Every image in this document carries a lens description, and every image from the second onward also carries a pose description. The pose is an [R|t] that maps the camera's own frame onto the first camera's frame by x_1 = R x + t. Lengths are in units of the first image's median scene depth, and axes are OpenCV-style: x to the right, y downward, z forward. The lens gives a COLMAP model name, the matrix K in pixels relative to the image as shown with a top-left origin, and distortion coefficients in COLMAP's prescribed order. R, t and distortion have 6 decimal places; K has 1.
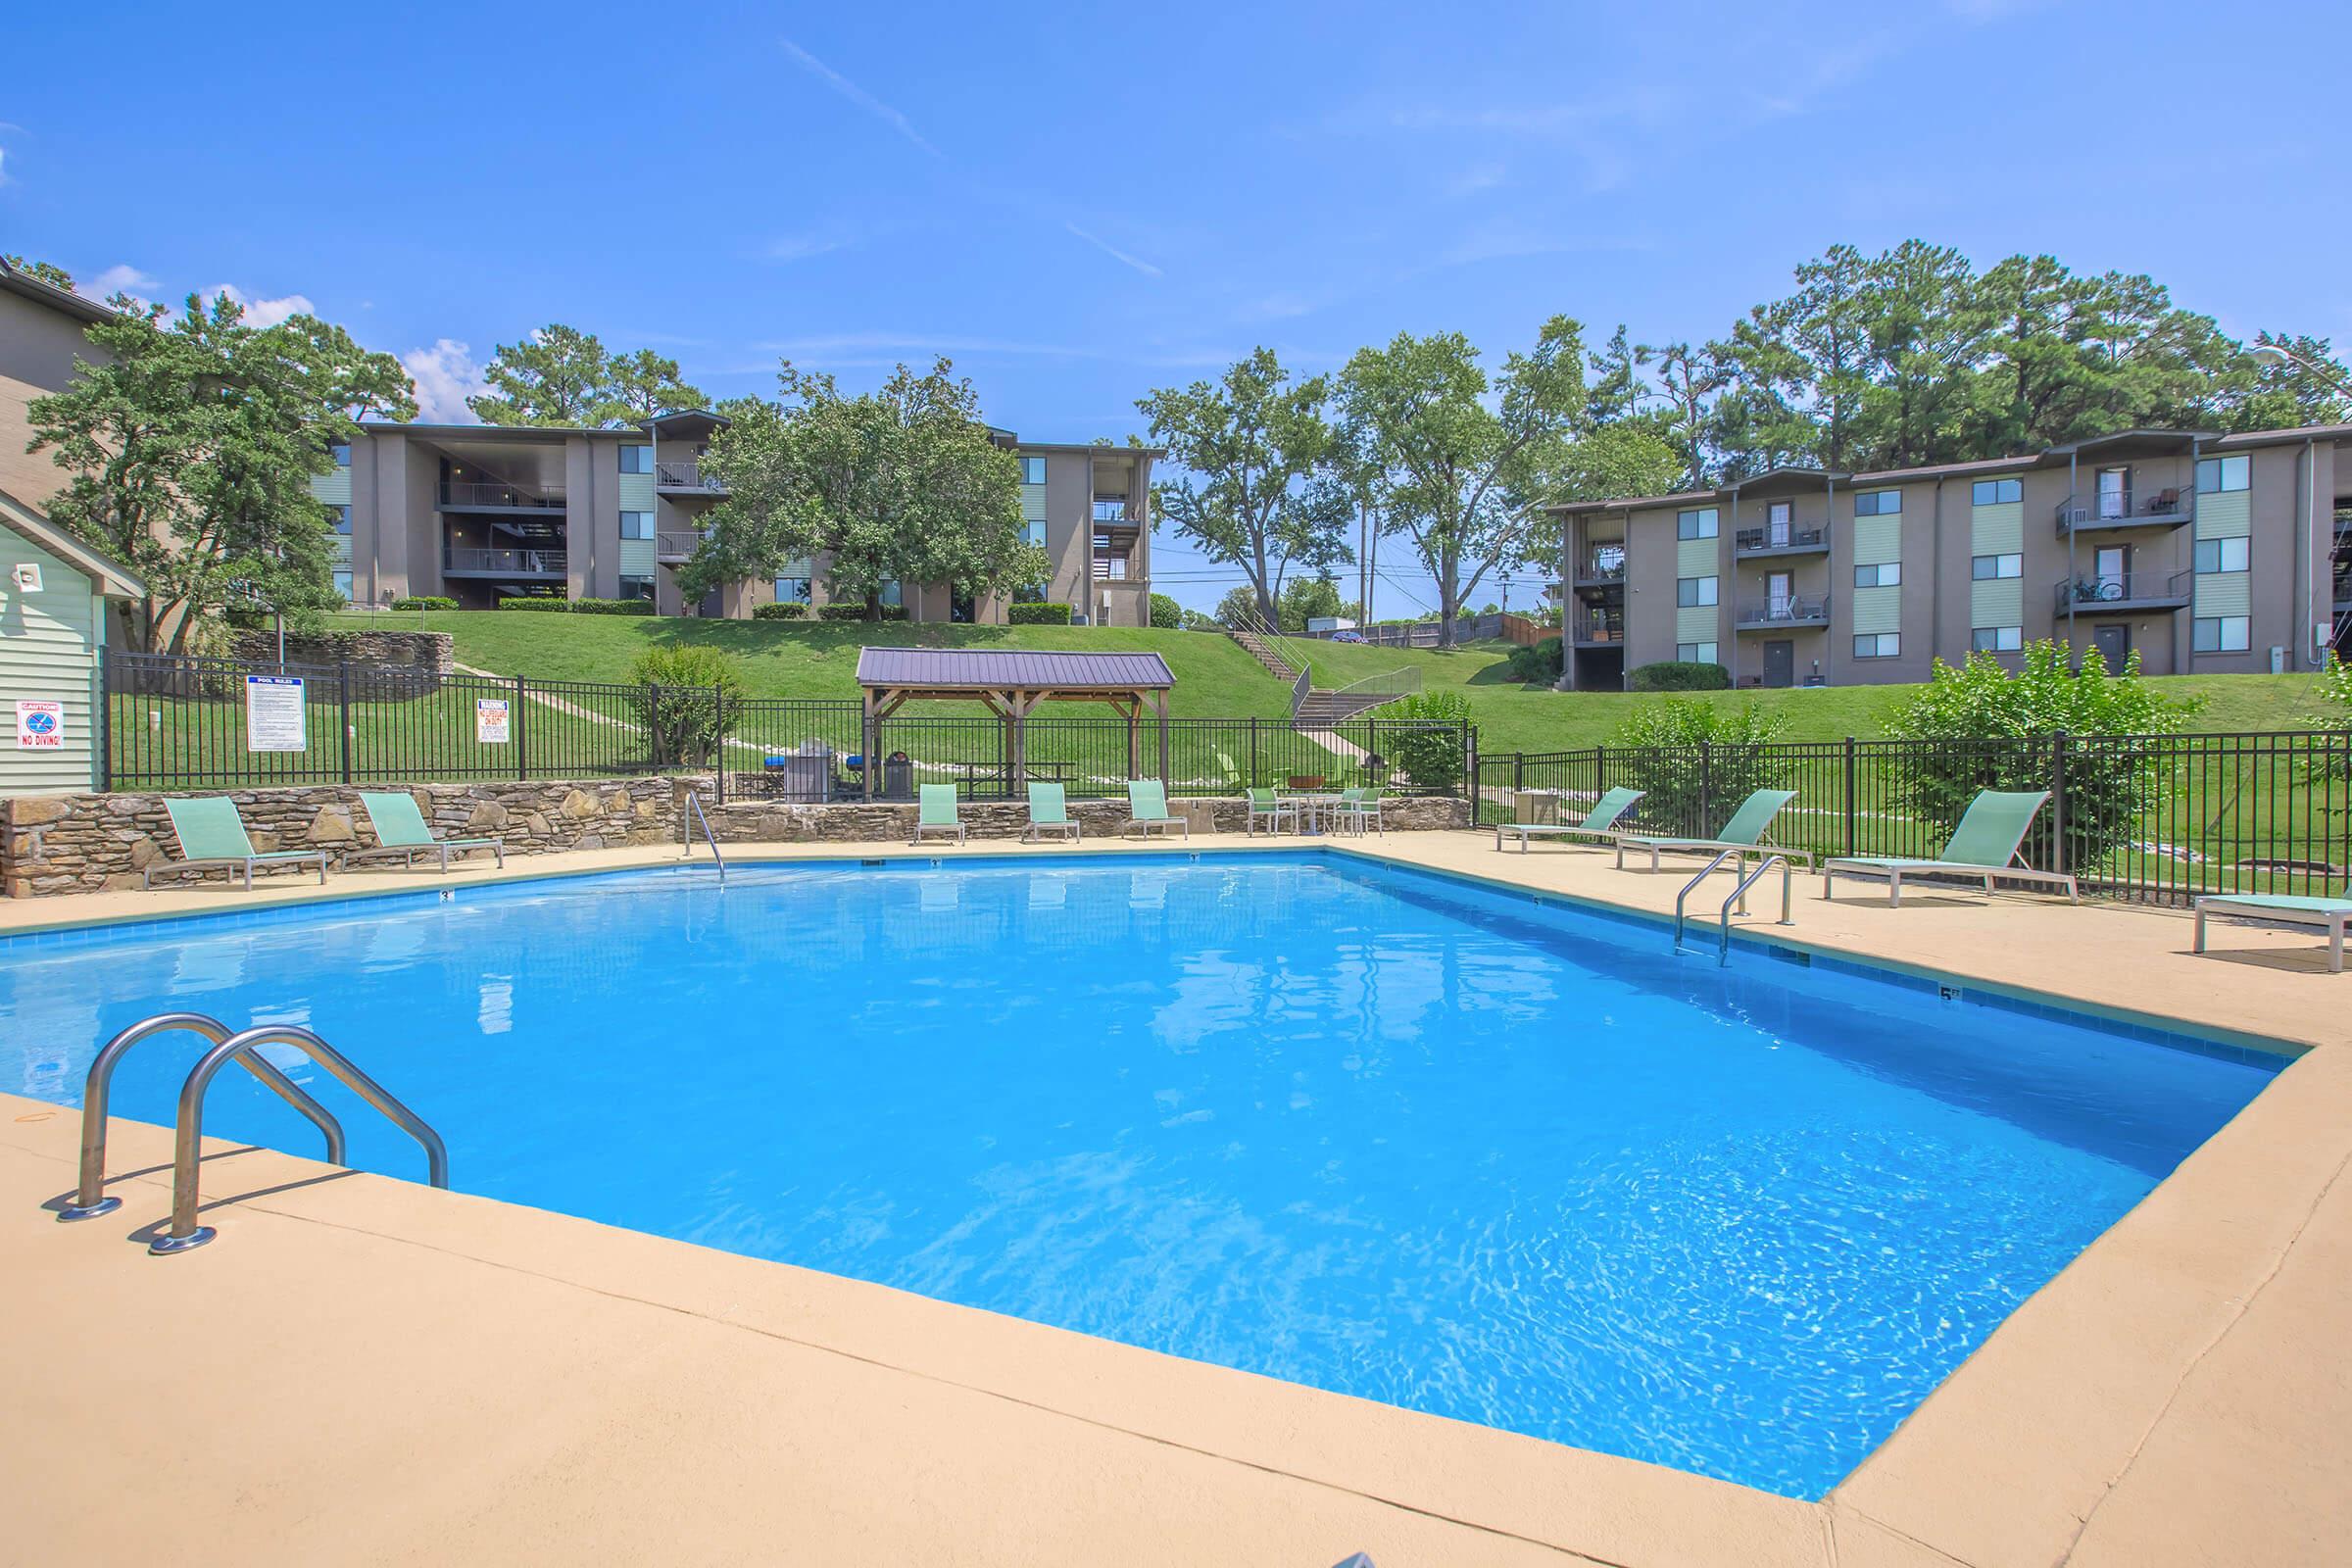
lens RADIAL K [[1097.7, 0, 1175.8], [0, 1097.7, 771.7], [0, 0, 1]] dist [0.005083, 0.001557]
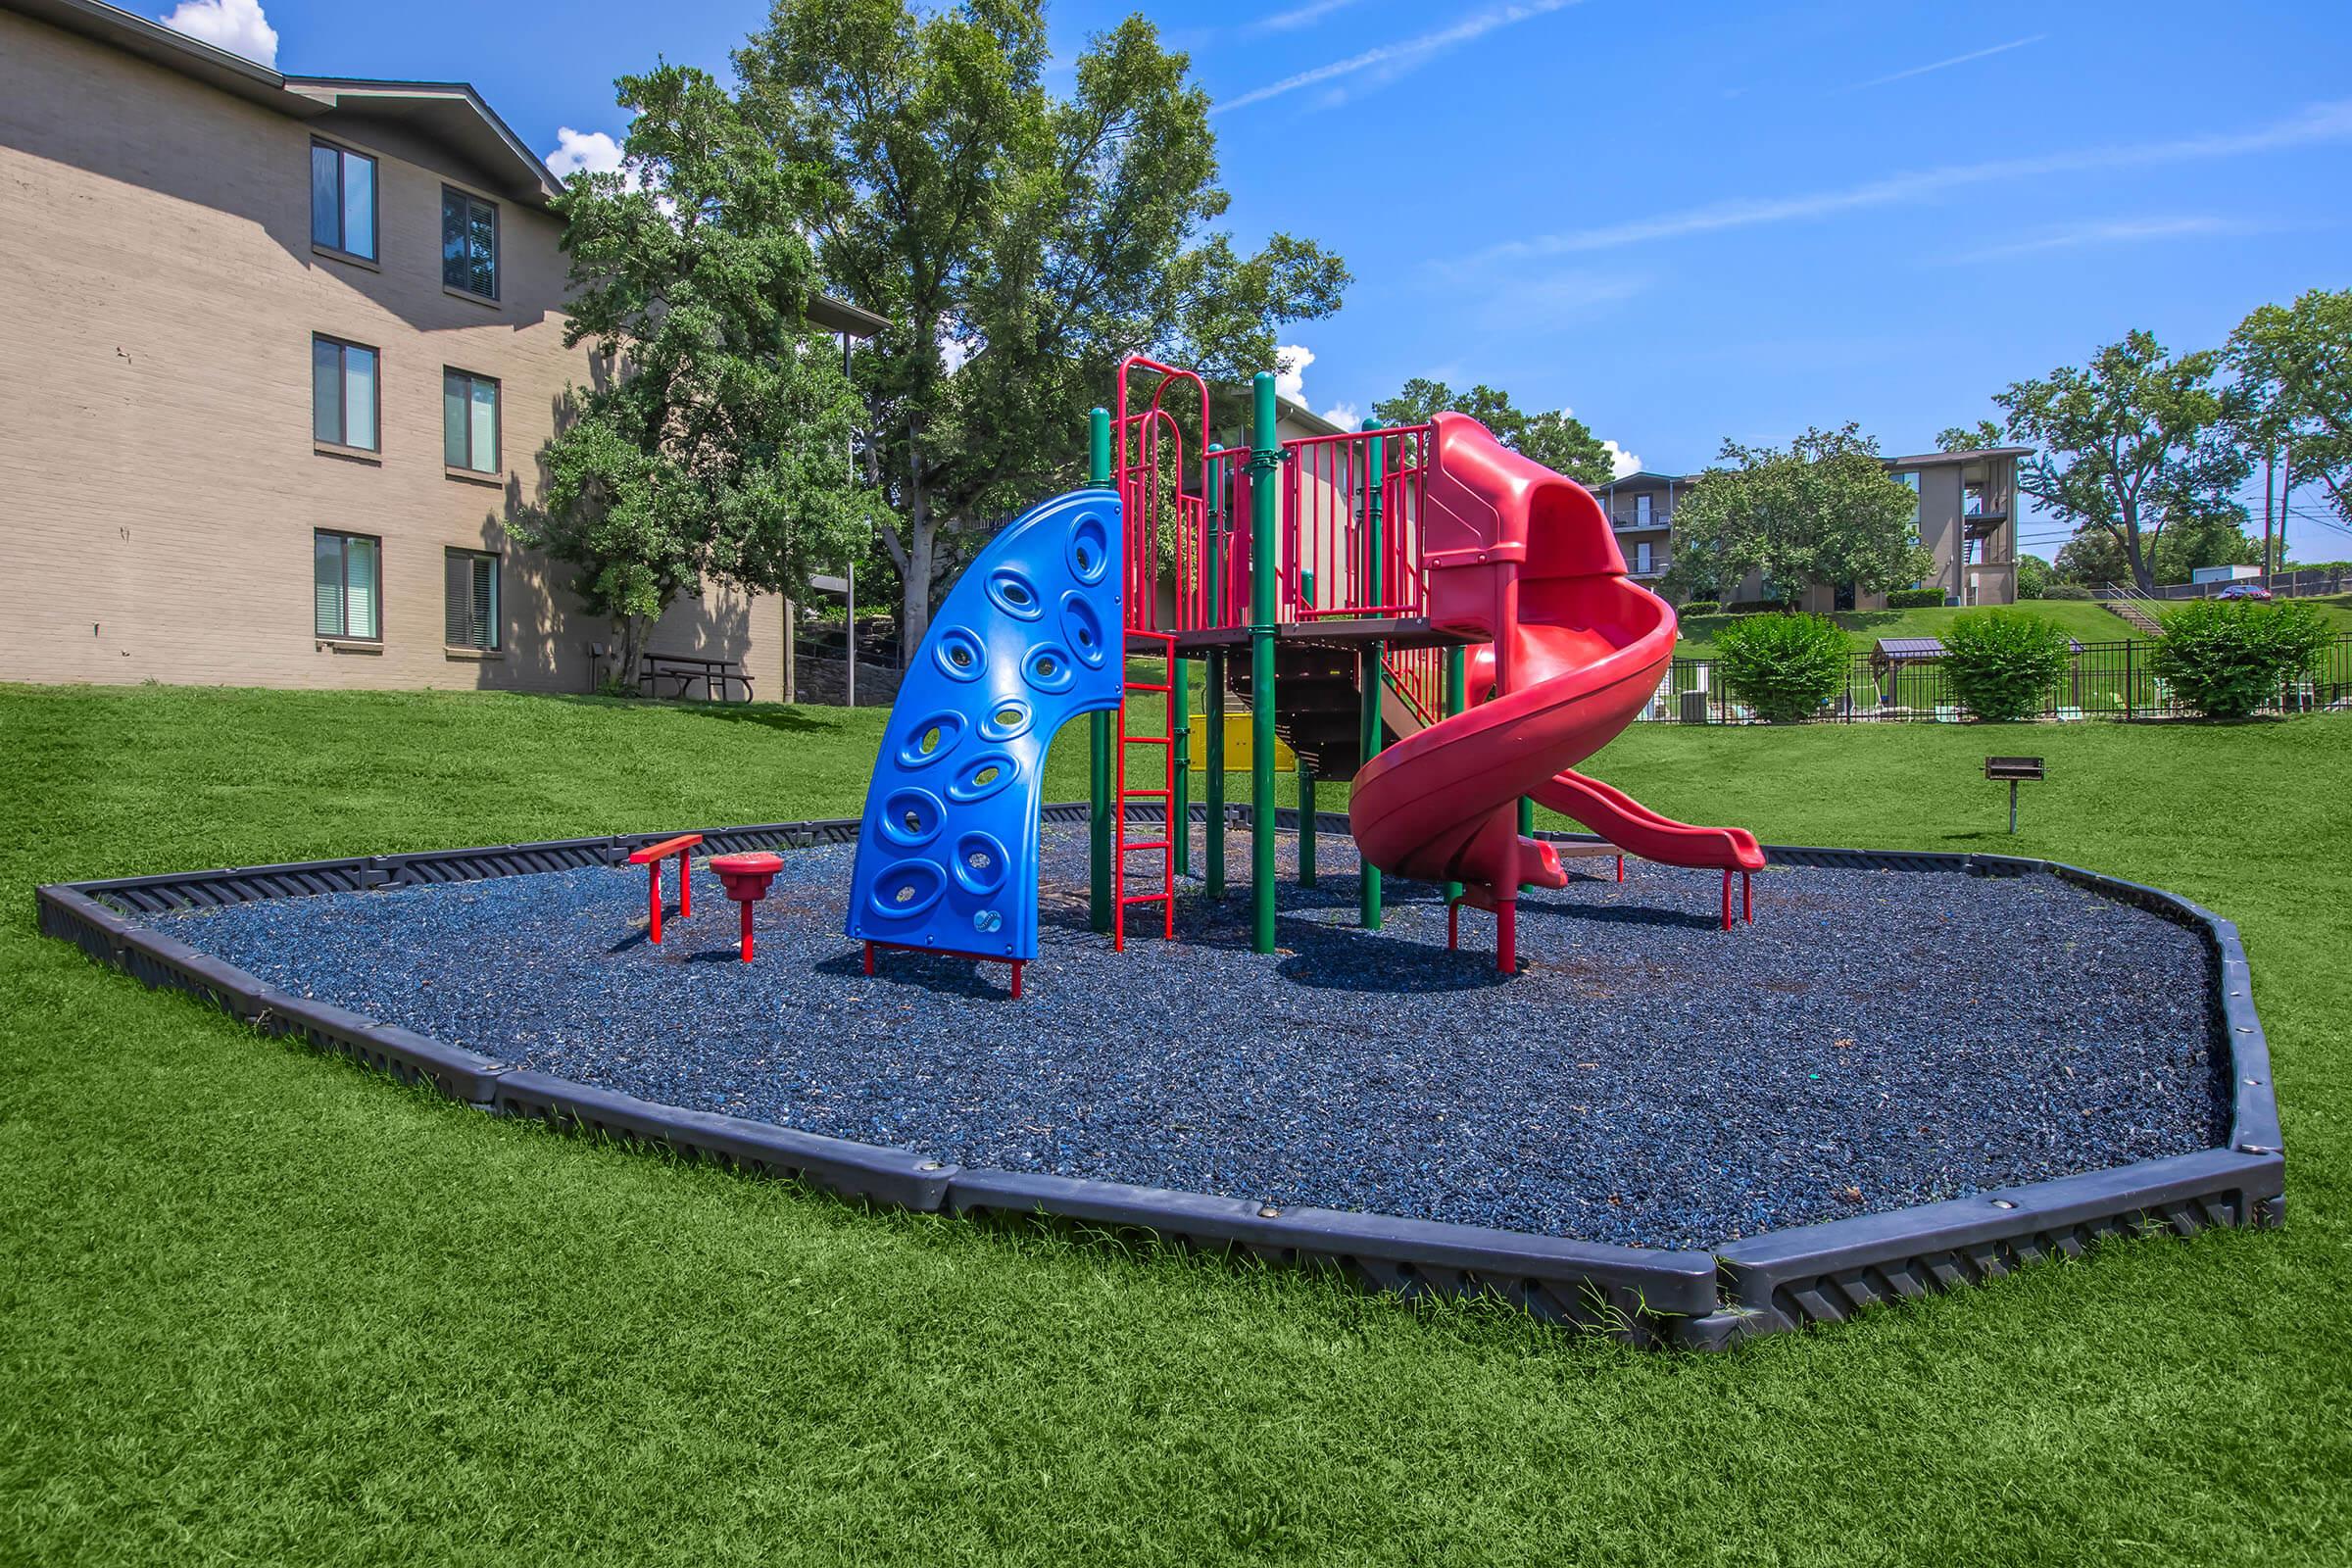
lens RADIAL K [[1214.4, 0, 1166.7], [0, 1214.4, 768.4], [0, 0, 1]] dist [-0.005182, -0.002538]
pose [[0.832443, 0.010153, -0.554017, -0.073151], [-0.004853, 0.999927, 0.011034, 0.046248], [0.554089, -0.006497, 0.832432, -0.709107]]
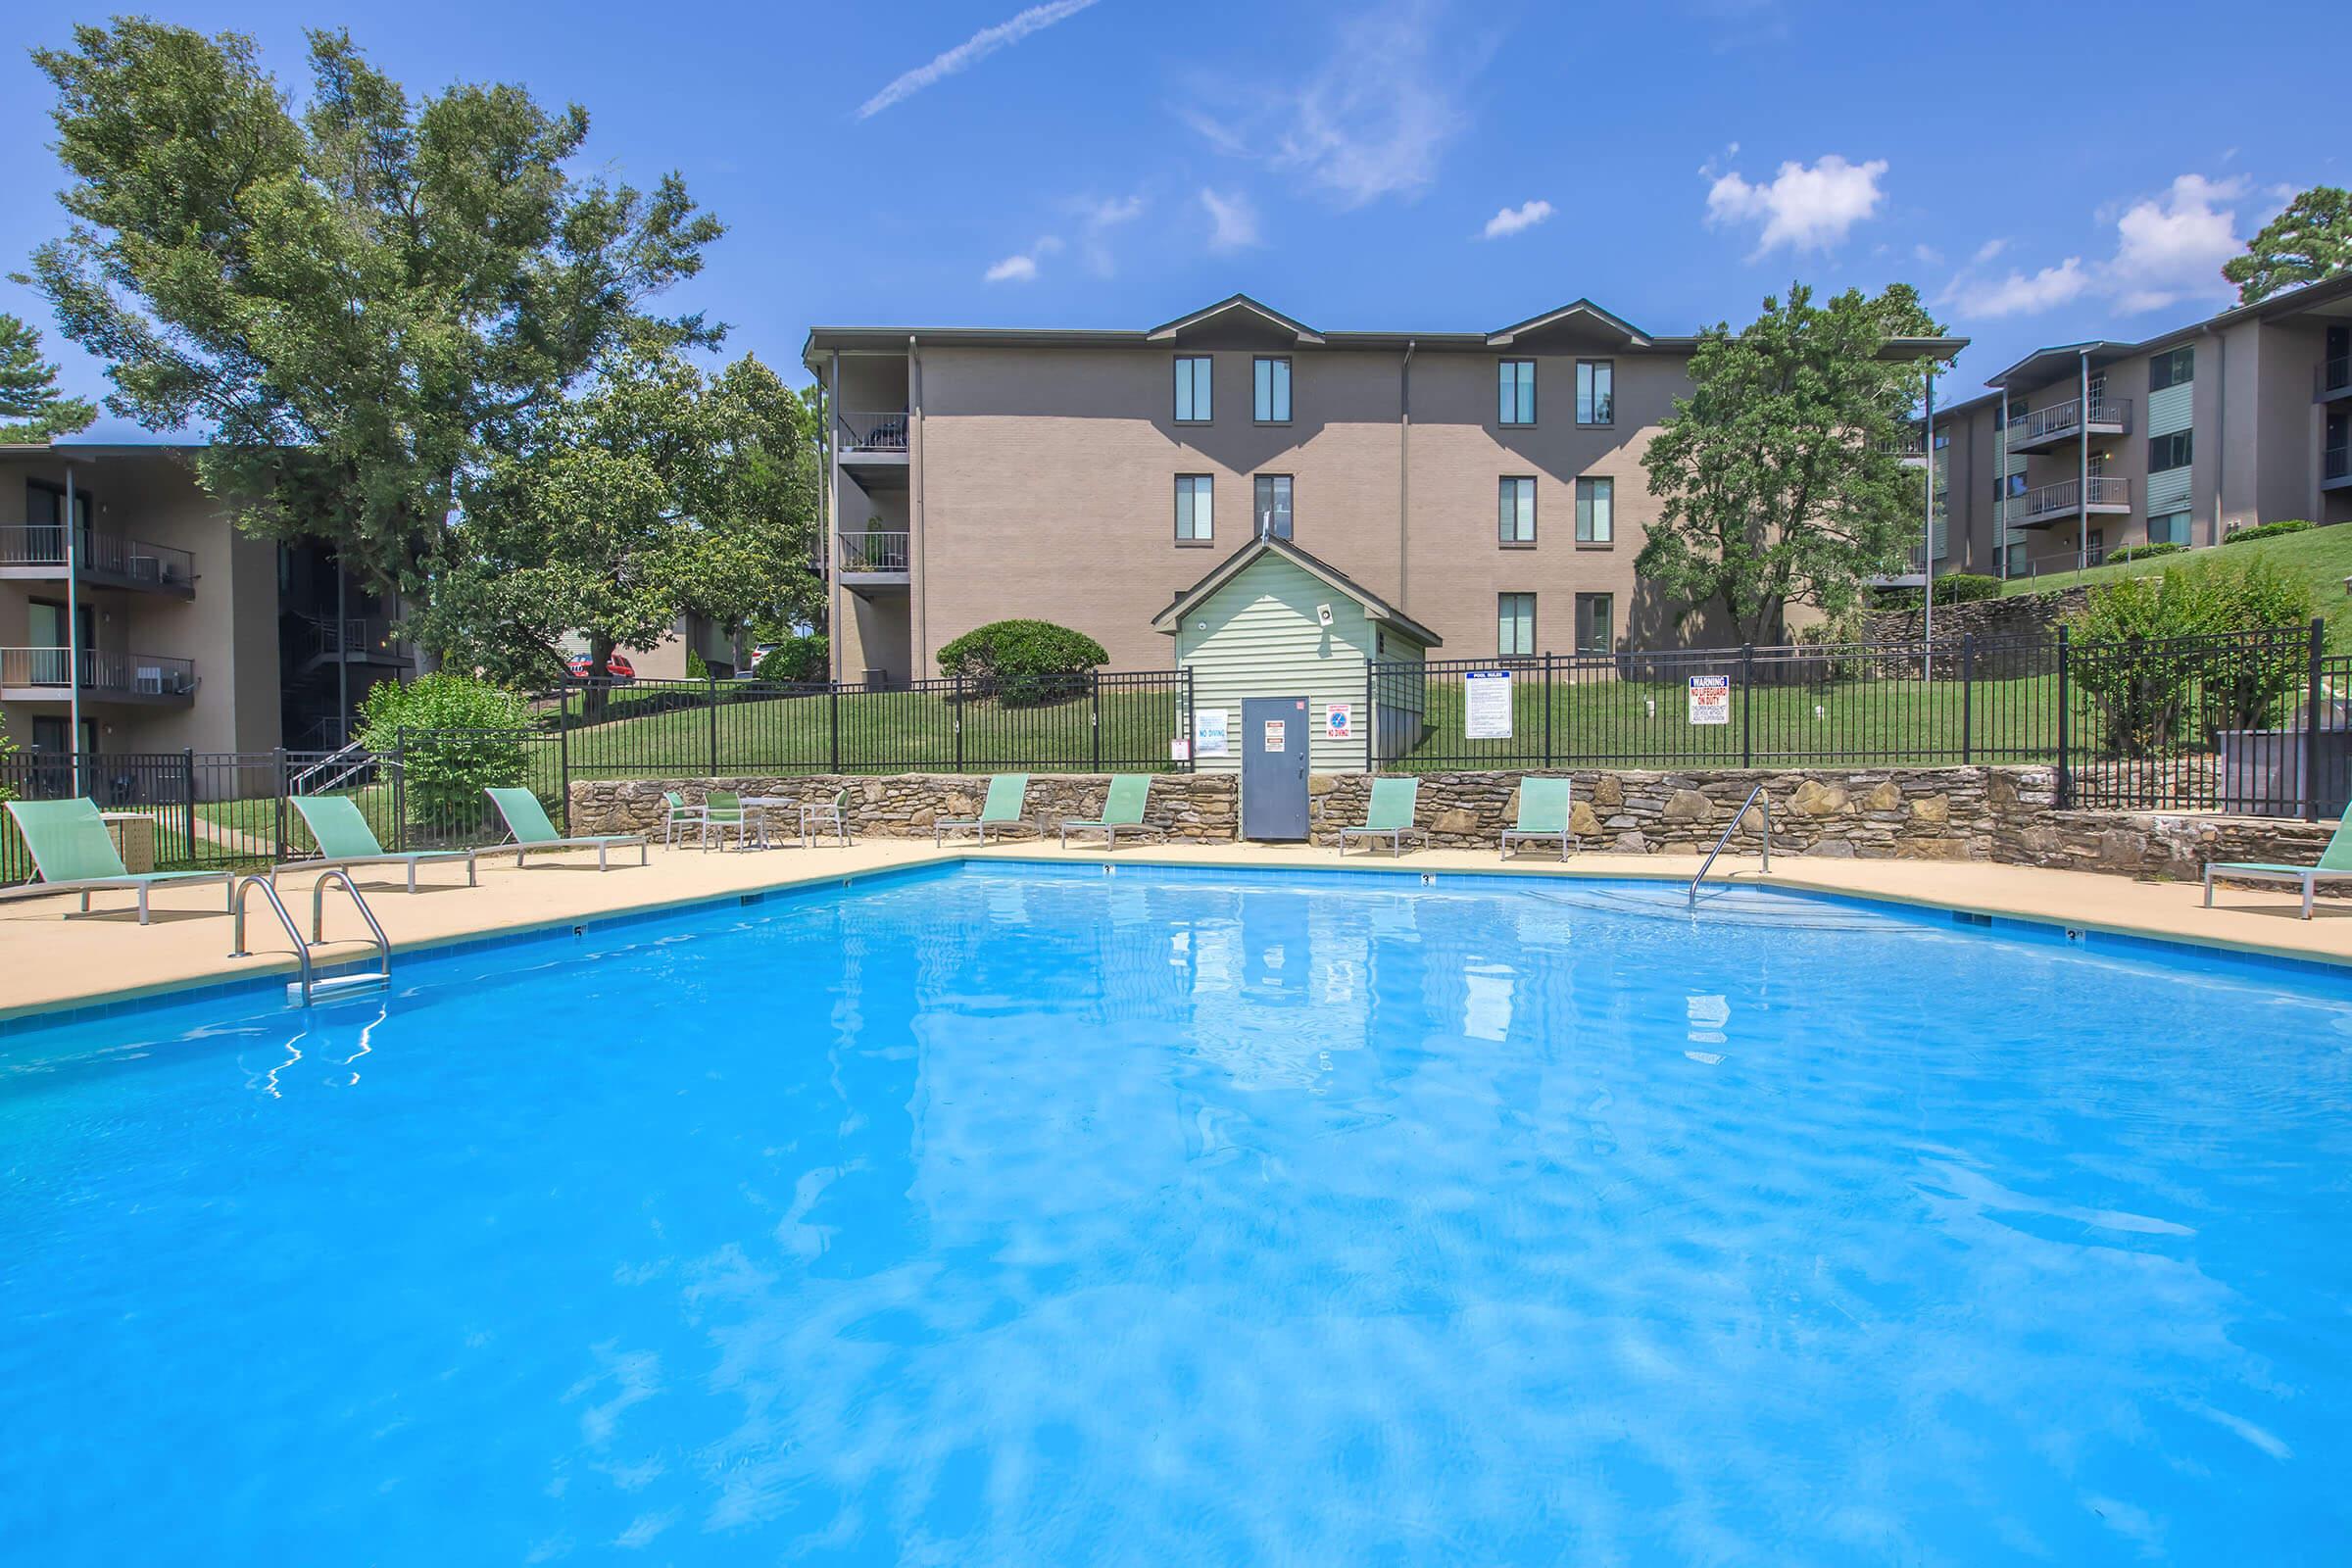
lens RADIAL K [[1214.4, 0, 1152.5], [0, 1214.4, 781.3], [0, 0, 1]] dist [-0.005182, -0.002538]
pose [[0.036904, 0.027537, -0.998939, 0.128490], [-0.001698, 0.999621, 0.027493, -0.002617], [0.999317, 0.000682, 0.036937, 0.197839]]
